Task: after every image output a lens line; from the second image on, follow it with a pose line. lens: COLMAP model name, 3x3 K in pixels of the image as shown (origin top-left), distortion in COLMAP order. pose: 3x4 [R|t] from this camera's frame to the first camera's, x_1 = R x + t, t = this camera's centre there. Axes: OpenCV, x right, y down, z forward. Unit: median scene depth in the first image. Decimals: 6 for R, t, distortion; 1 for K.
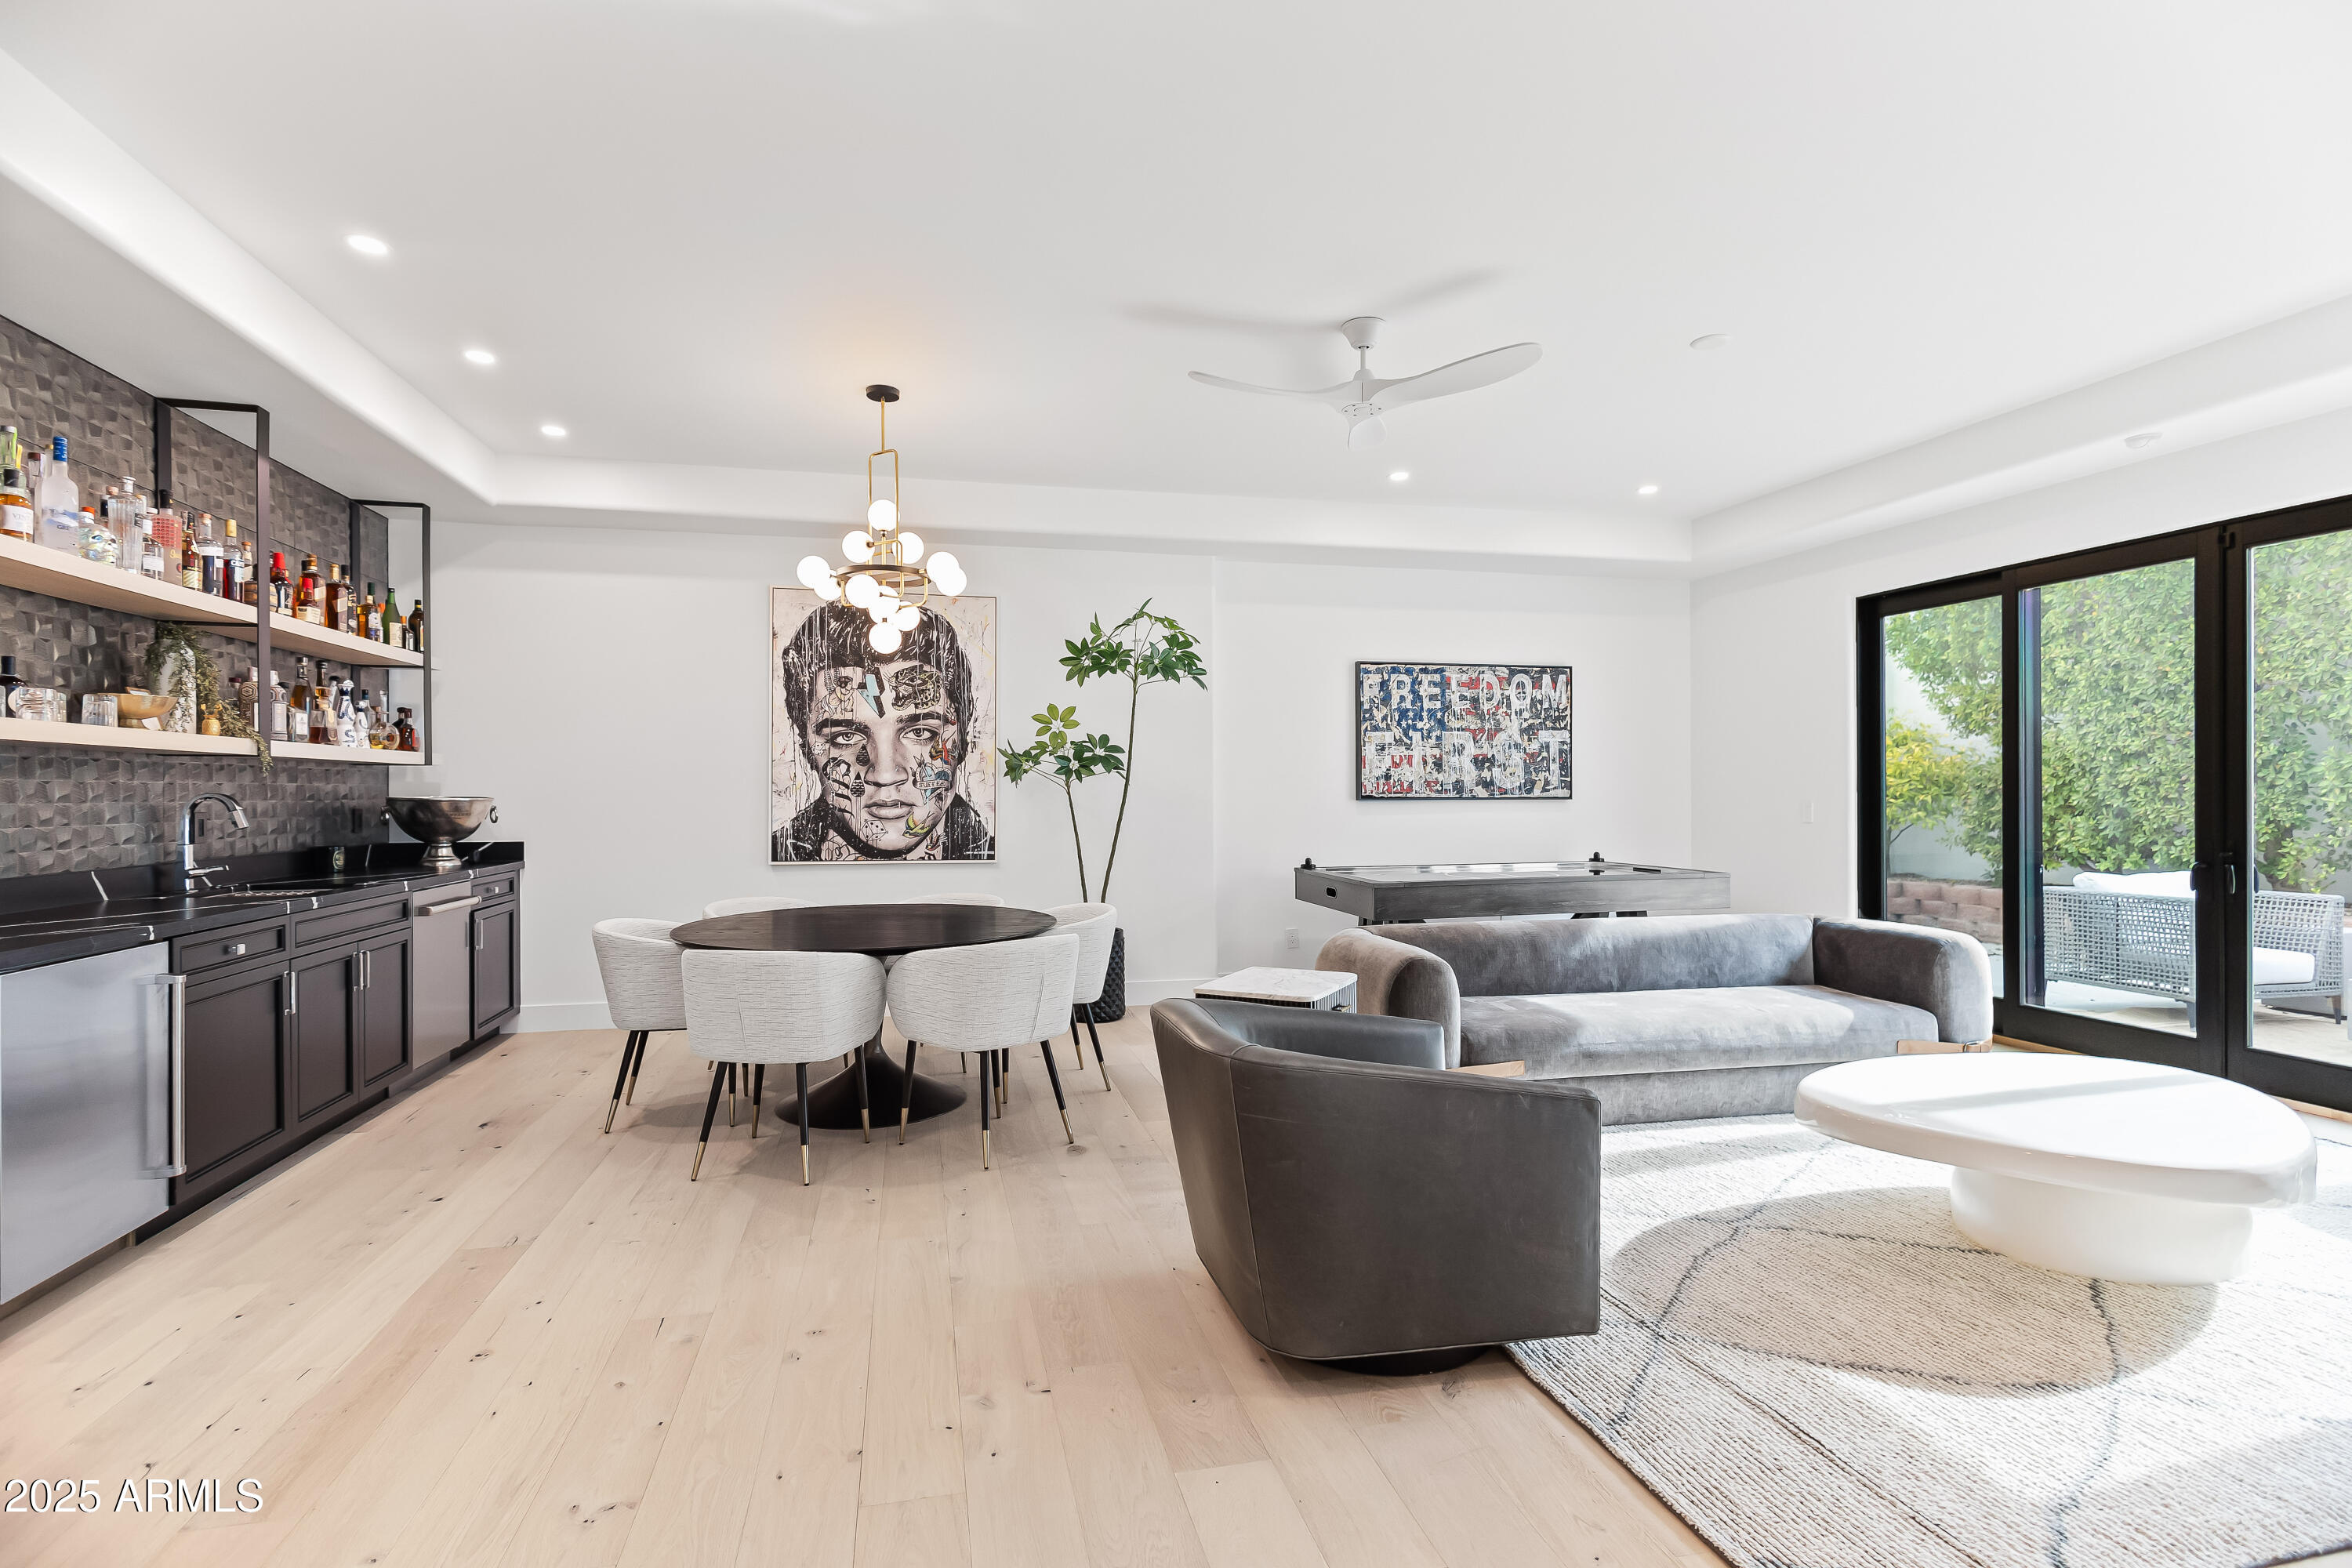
lens RADIAL K [[1101.5, 0, 1177.5], [0, 1101.5, 797.2], [0, 0, 1]] dist [0.007773, -0.000180]
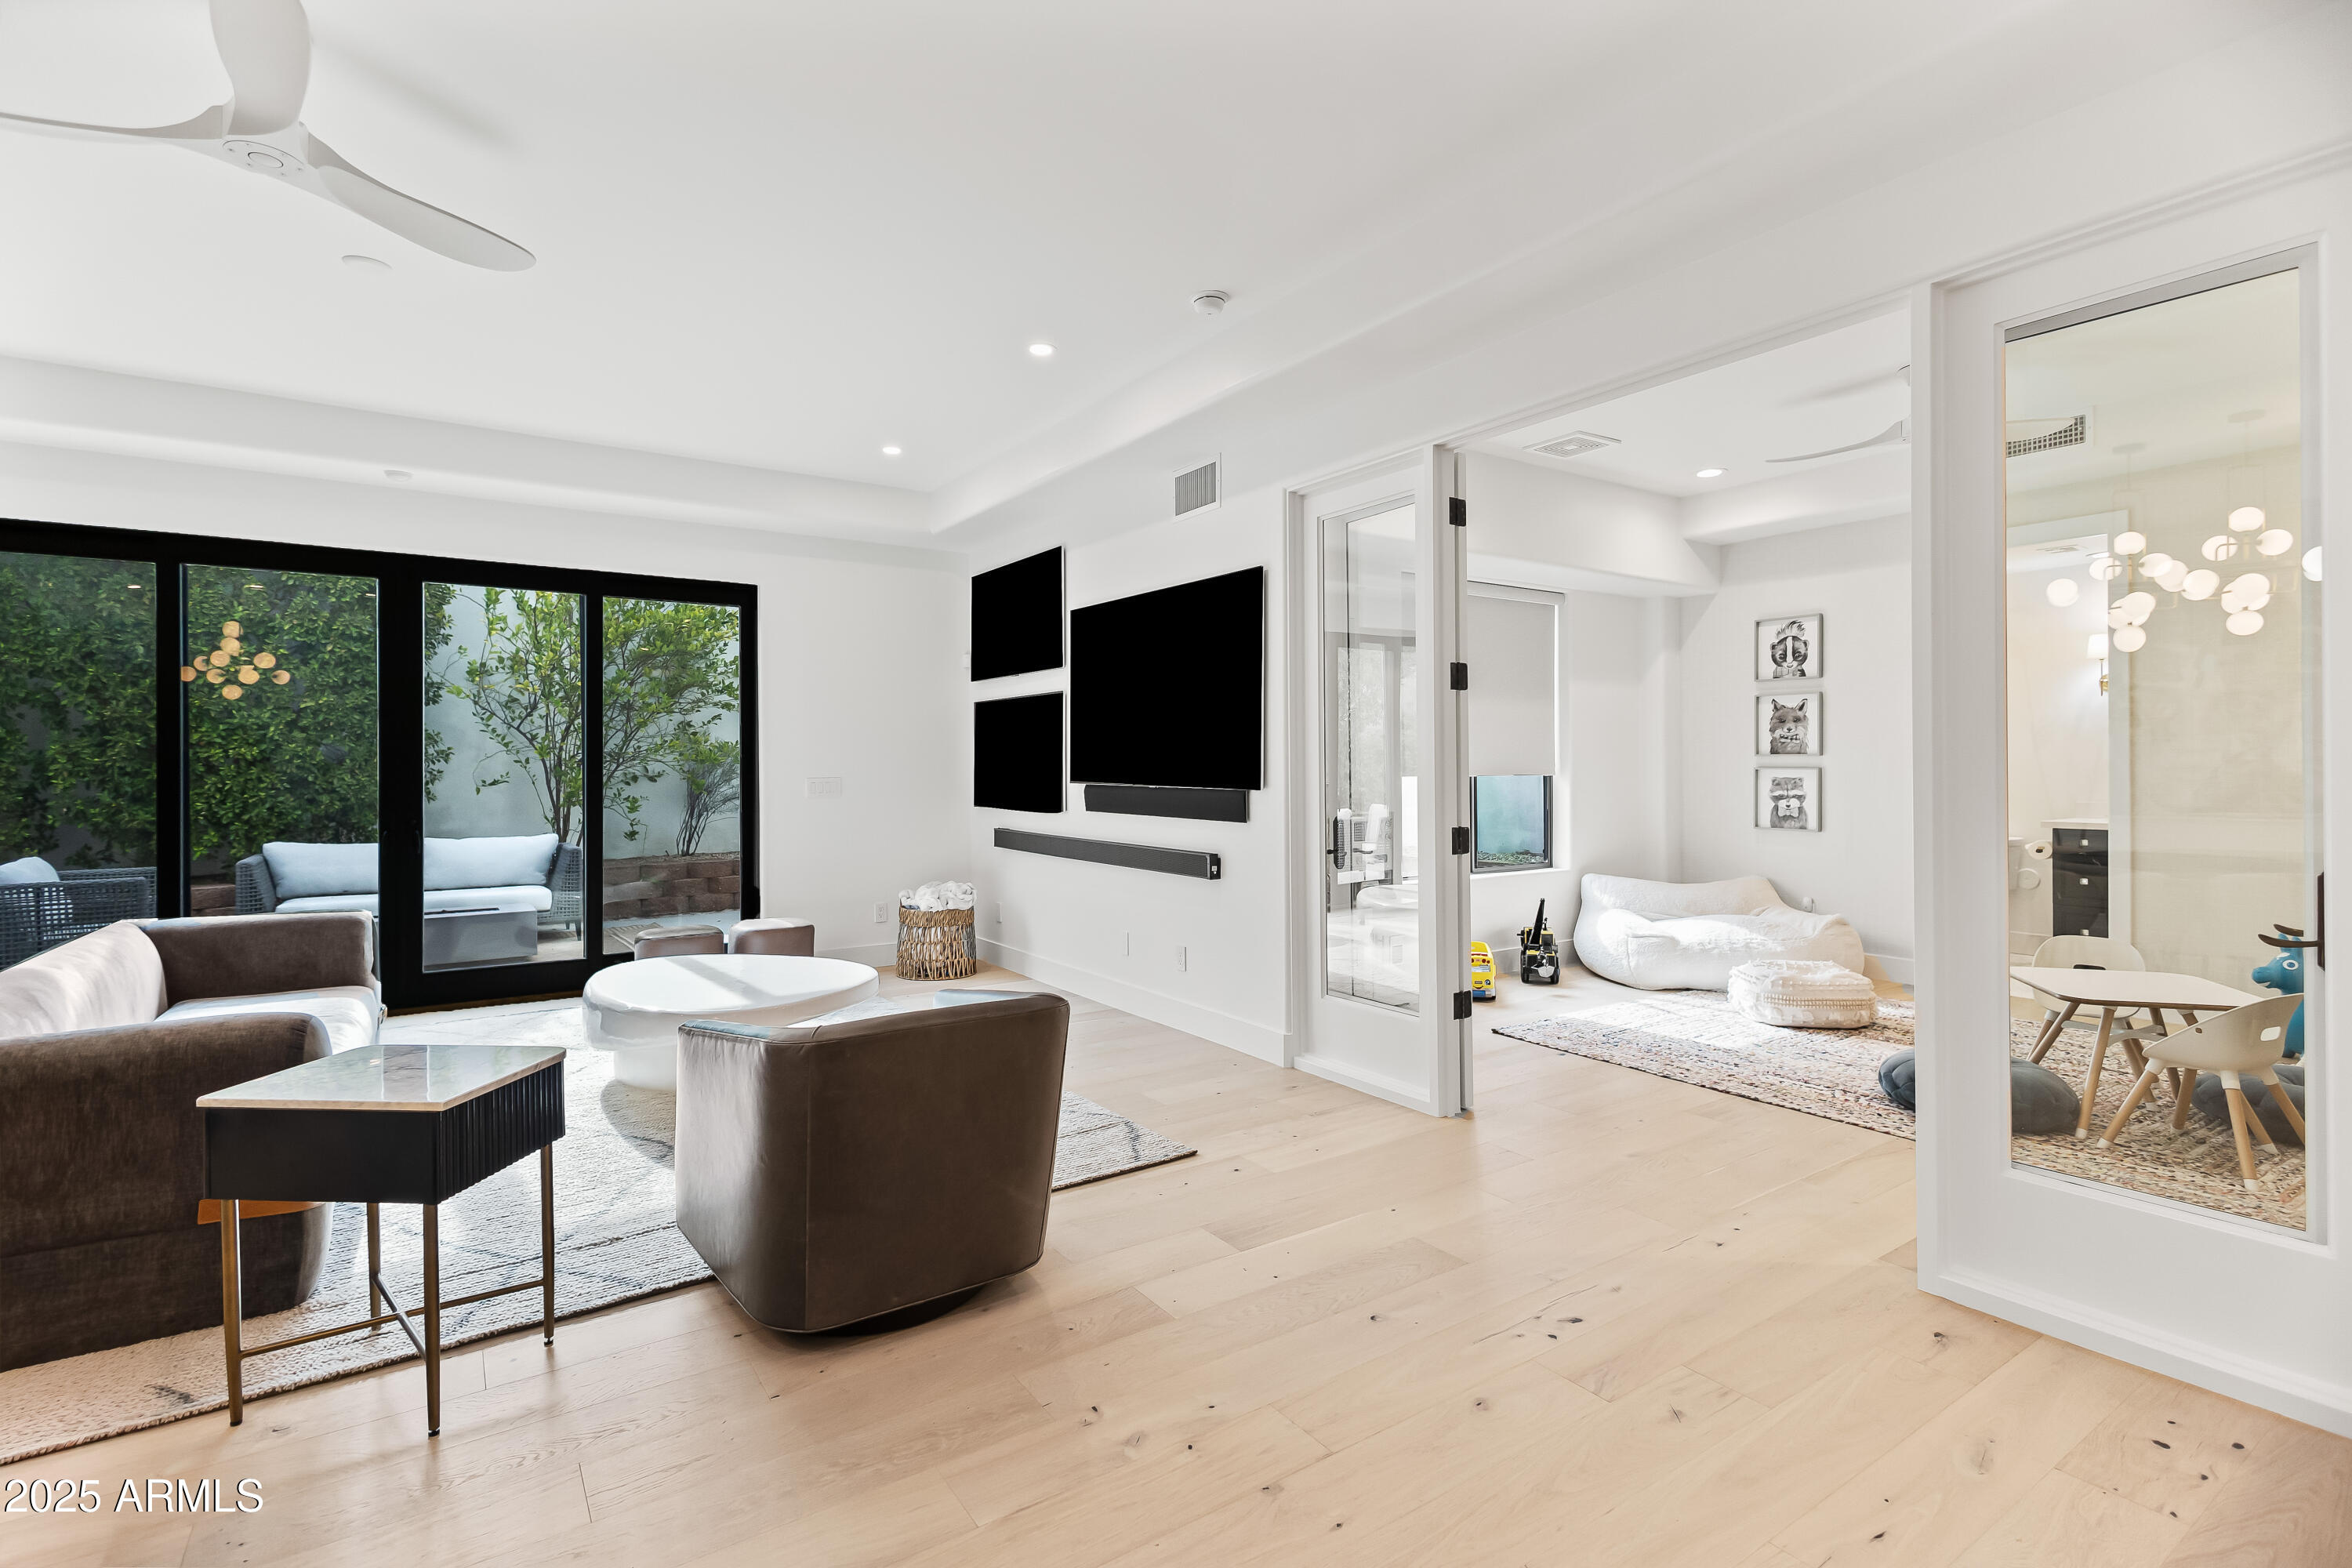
lens RADIAL K [[1077.2, 0, 1169.5], [0, 1077.2, 770.8], [0, 0, 1]] dist [0.000823, 0.000022]
pose [[-0.357302, 0.000455, 0.933989, -0.380181], [0.008204, 0.999963, 0.002651, -0.001624], [-0.933953, 0.008609, -0.357292, 0.482794]]
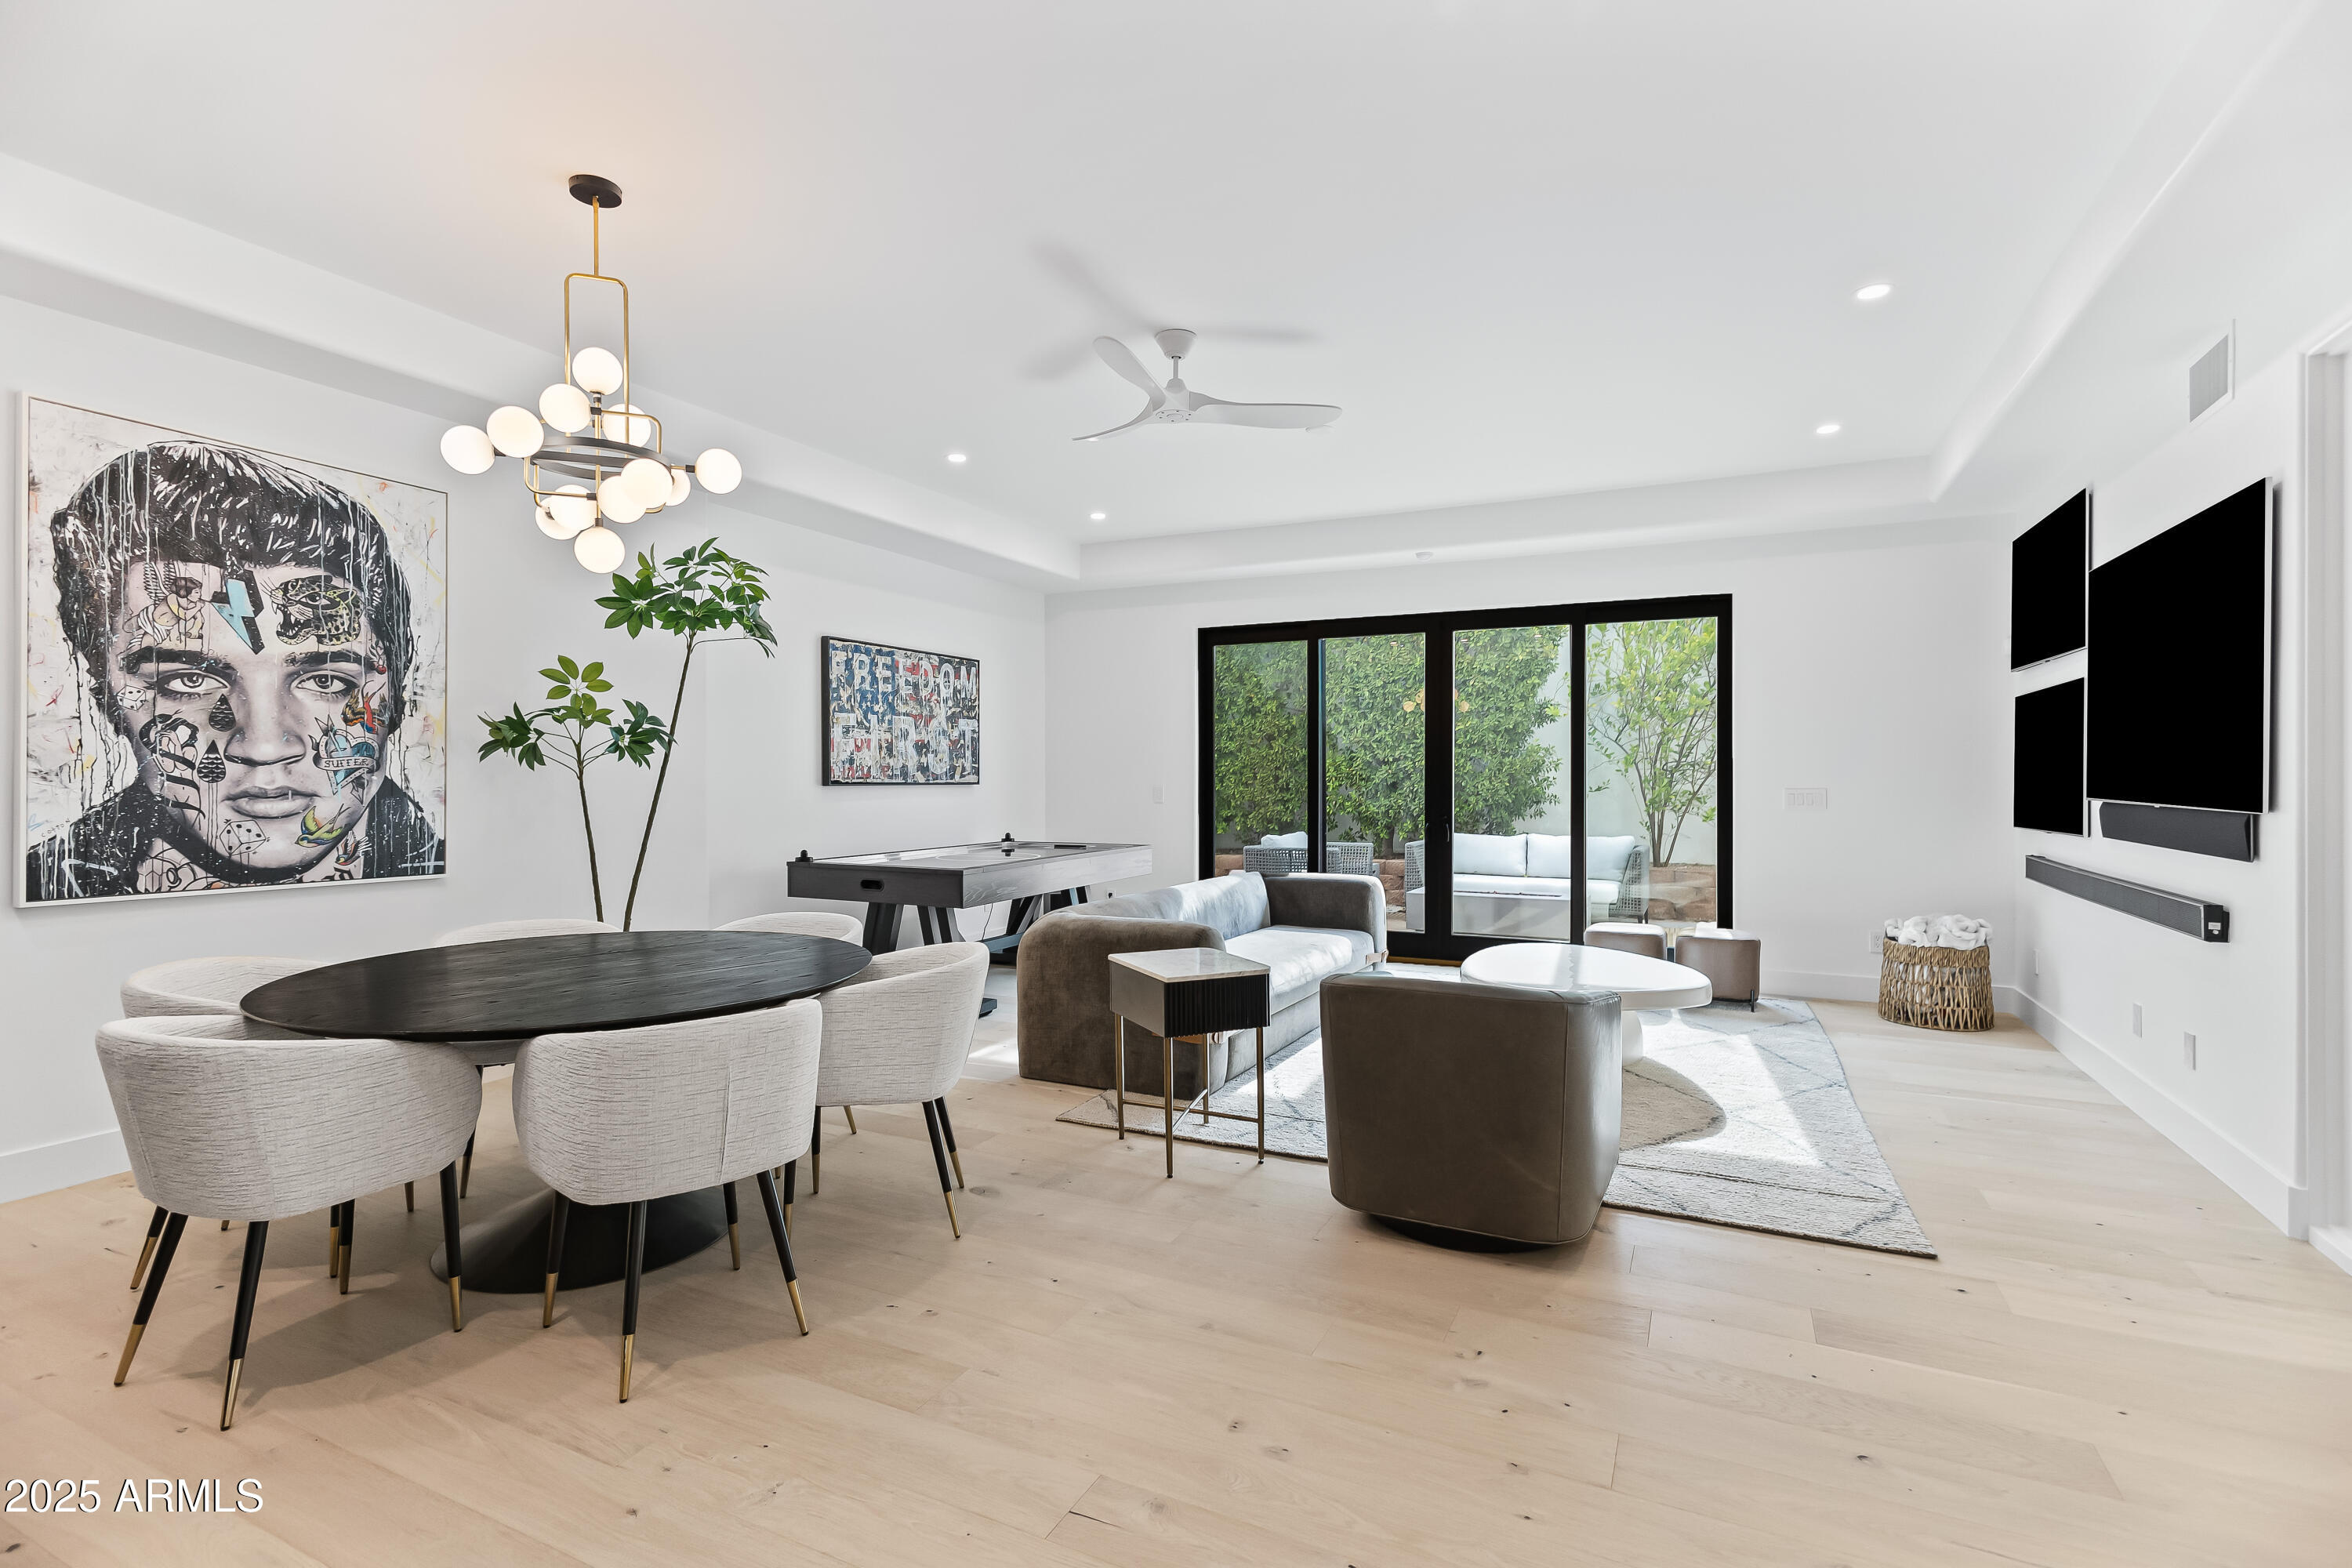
lens RADIAL K [[1099.9, 0, 1173.6], [0, 1099.9, 785.1], [0, 0, 1]] dist [0.005157, 0.000032]
pose [[0.633606, -0.002042, 0.773653, -0.422910], [0.000062, 0.999997, 0.002589, -0.000309], [-0.773656, -0.001592, 0.633604, 0.216107]]
